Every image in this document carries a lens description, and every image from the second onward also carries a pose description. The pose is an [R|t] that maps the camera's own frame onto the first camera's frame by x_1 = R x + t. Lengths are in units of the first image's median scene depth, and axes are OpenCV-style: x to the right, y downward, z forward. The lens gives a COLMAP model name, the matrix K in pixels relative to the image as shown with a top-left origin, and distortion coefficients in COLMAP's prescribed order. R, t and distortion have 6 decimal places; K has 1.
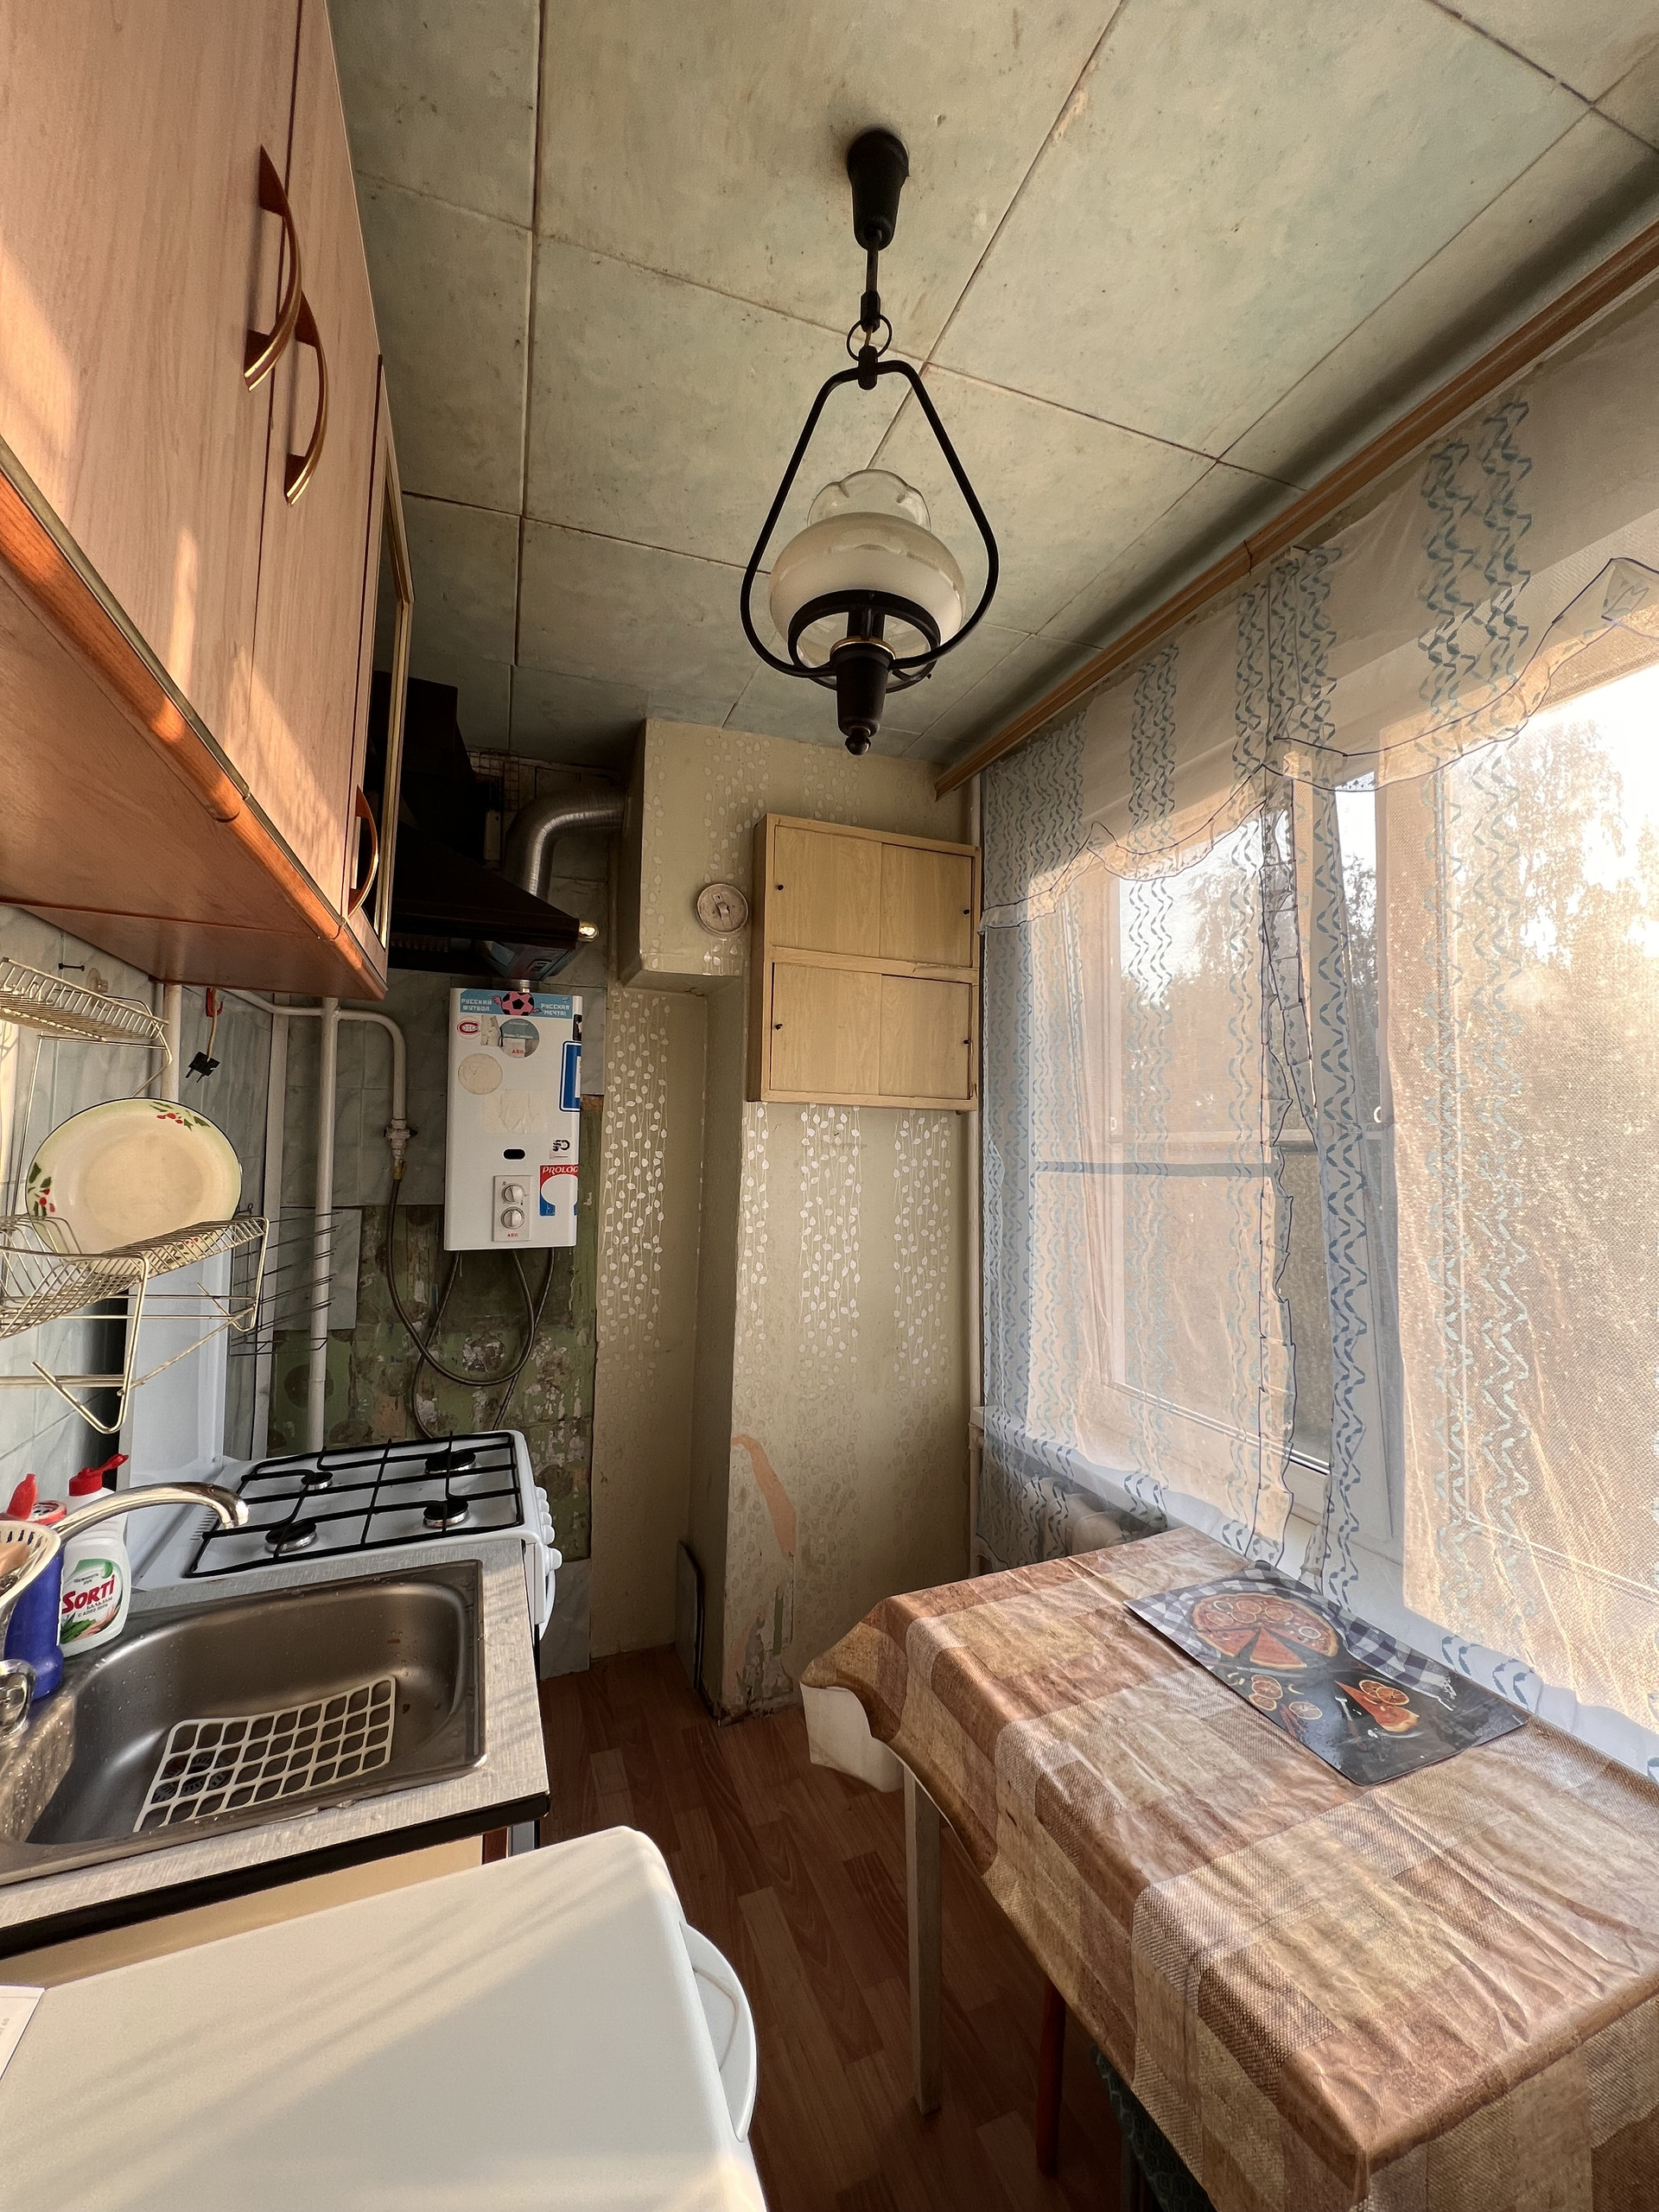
lens RADIAL K [[884.8, 0, 831.8], [0, 884.8, 1088.0], [0, 0, 1]] dist [-0.001792, -0.000024]
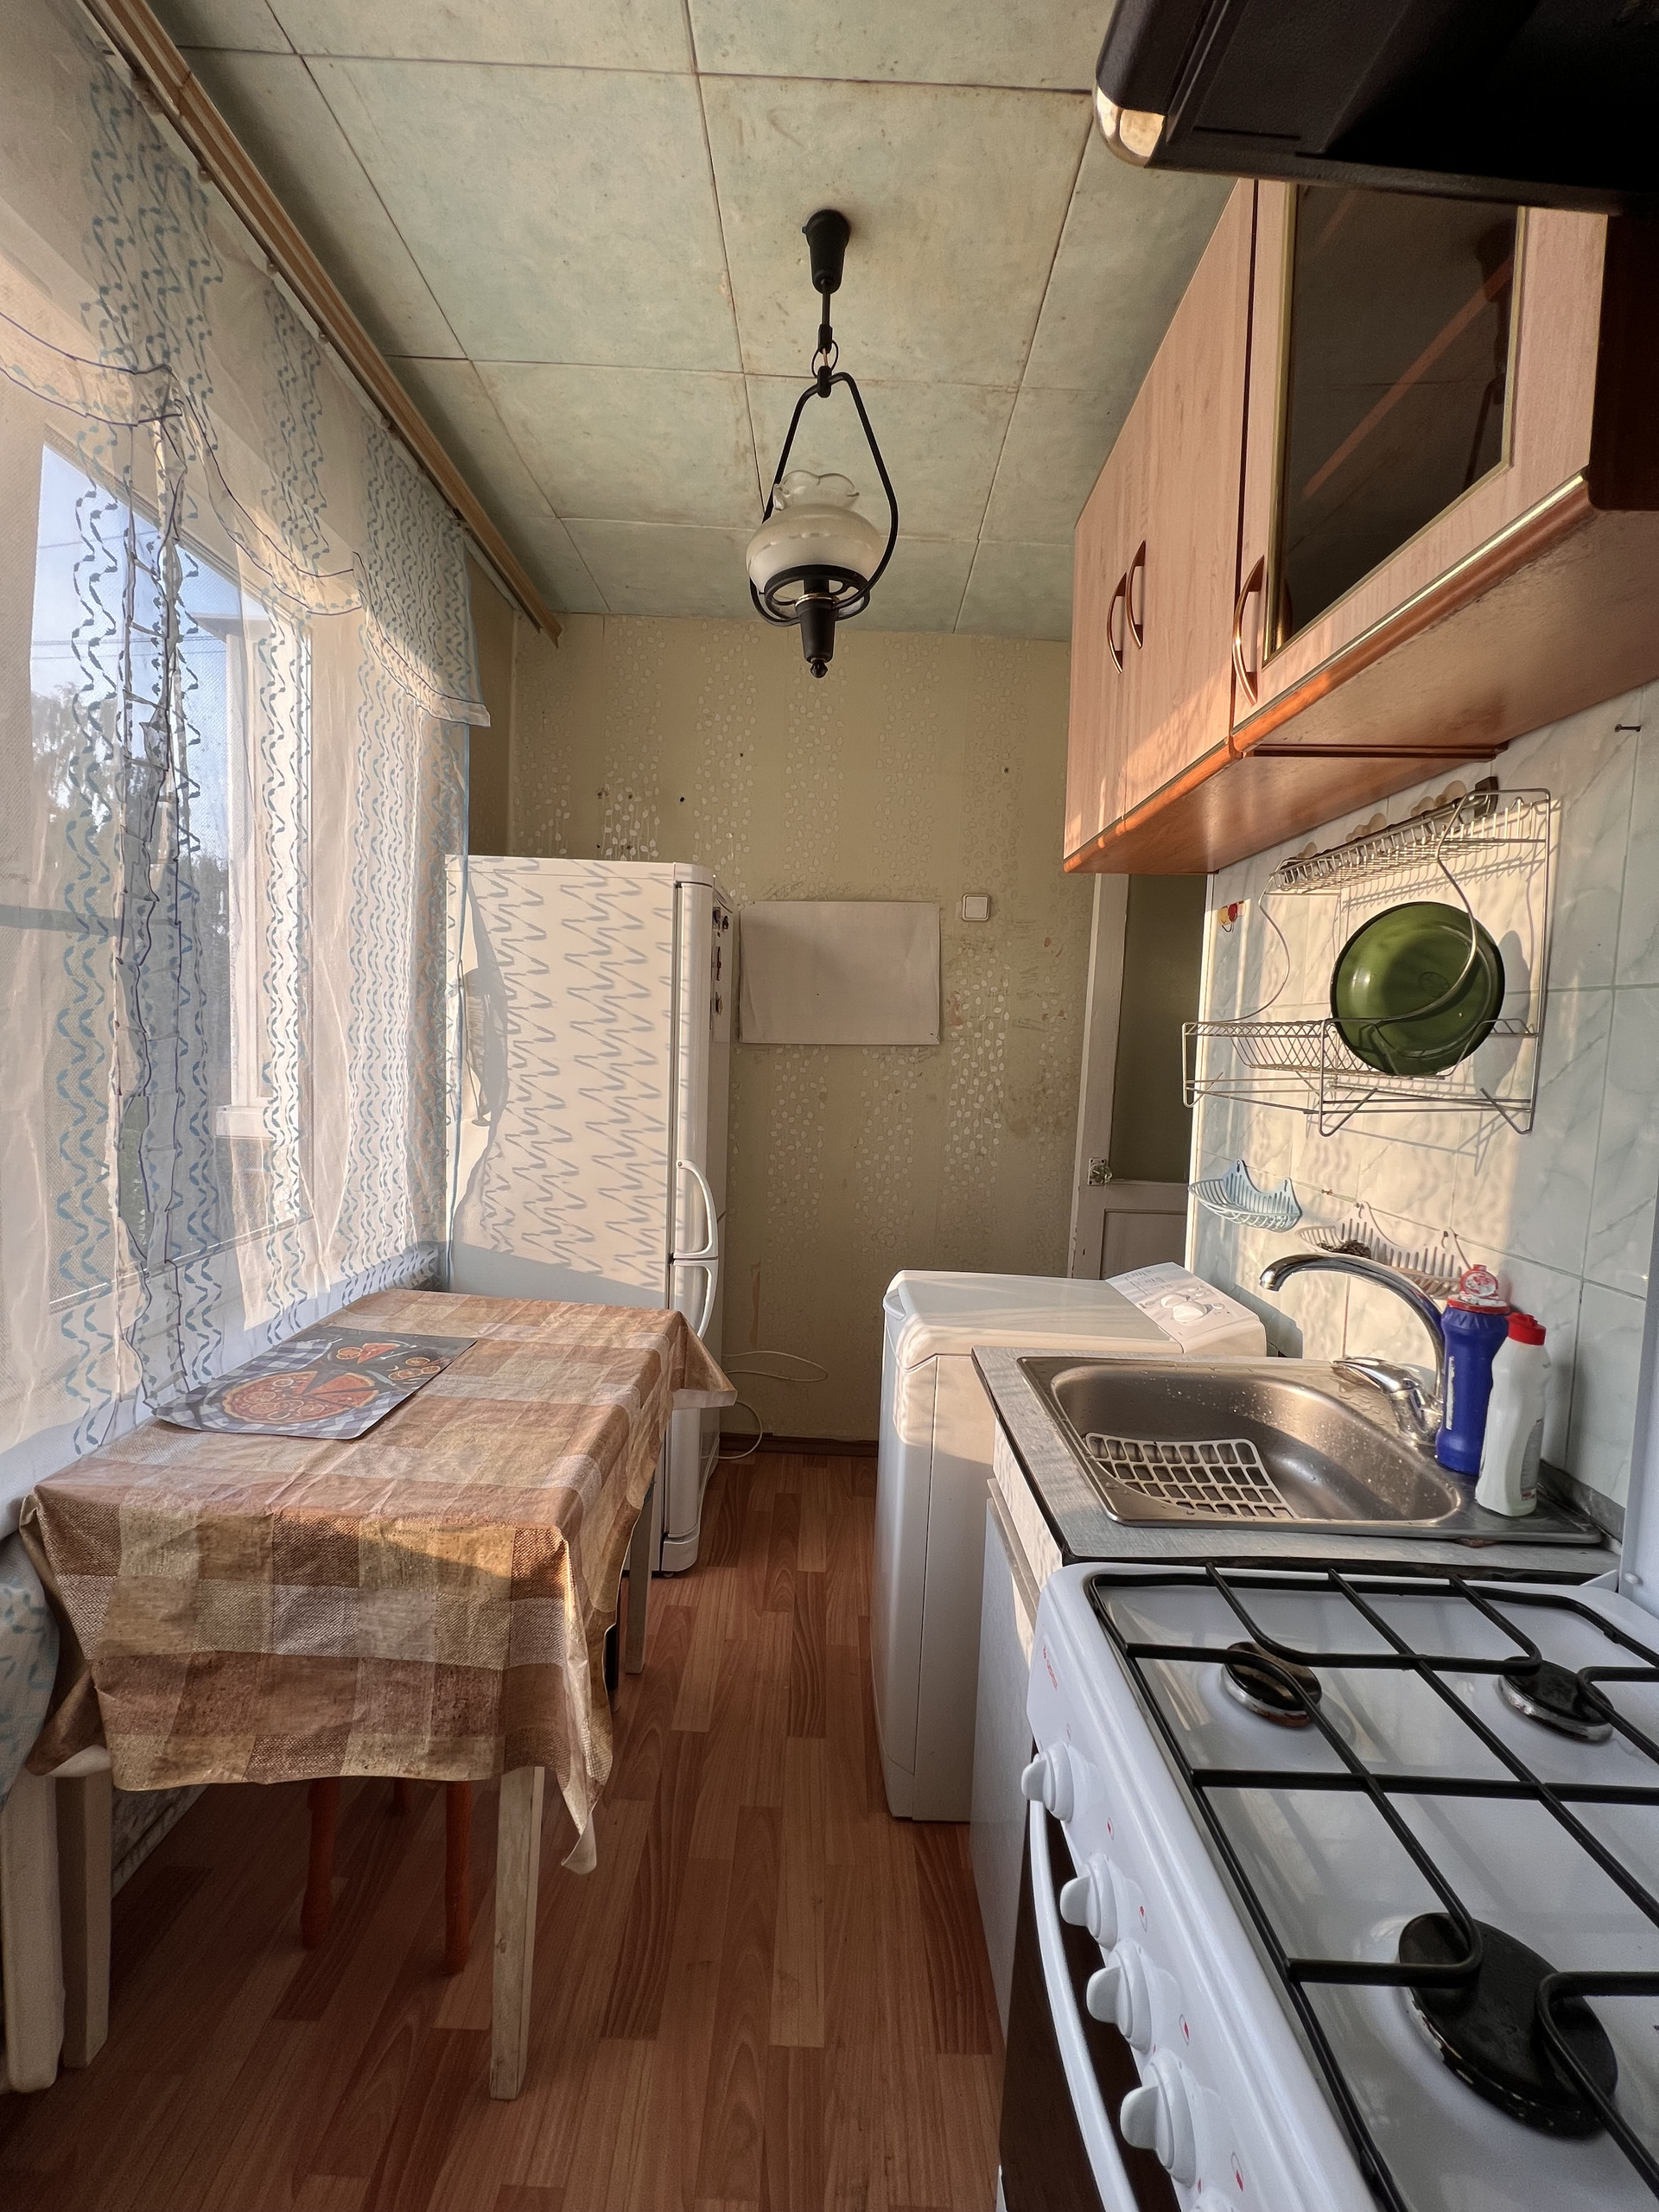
lens RADIAL K [[884.8, 0, 830.2], [0, 884.8, 1094.1], [0, 0, 1]] dist [-0.001792, -0.000024]
pose [[-0.932192, -0.070978, 0.354937, -0.451549], [-0.069756, 0.997432, 0.016256, 0.232069], [-0.355179, -0.009606, -0.934749, 1.917534]]
